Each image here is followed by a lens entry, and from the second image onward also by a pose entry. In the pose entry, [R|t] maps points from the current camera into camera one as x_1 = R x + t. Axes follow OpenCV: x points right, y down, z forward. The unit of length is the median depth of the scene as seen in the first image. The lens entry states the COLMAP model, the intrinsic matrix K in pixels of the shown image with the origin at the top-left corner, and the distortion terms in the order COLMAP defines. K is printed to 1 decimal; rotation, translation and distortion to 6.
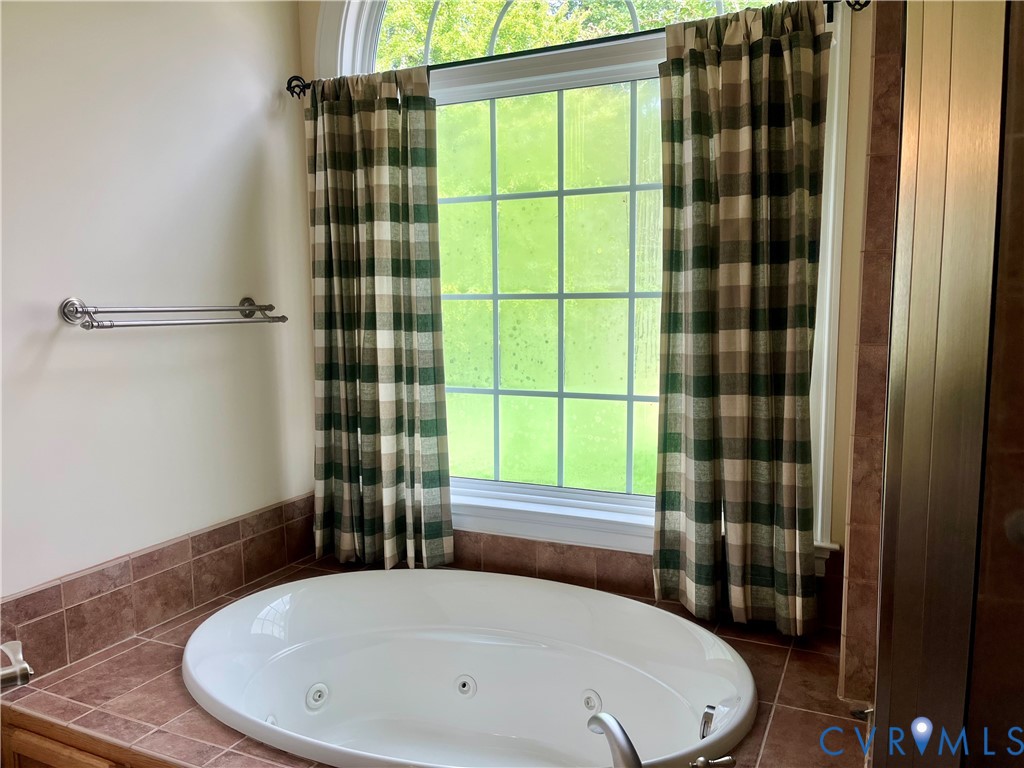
lens RADIAL K [[792.2, 0, 513.3], [0, 792.2, 386.6], [0, 0, 1]] dist [0.032252, -0.013179]
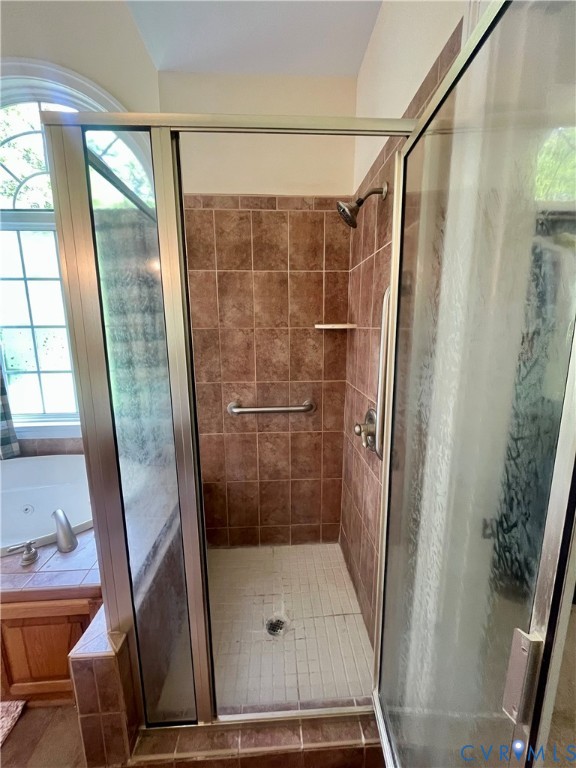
lens RADIAL K [[311.2, 0, 289.4], [0, 311.2, 383.2], [0, 0, 1]] dist [-0.000942, -0.000077]
pose [[0.882412, -0.073922, 0.464634, 0.187635], [0.044636, 0.996279, 0.073734, 0.003781], [-0.468356, -0.044325, 0.882427, -0.055104]]
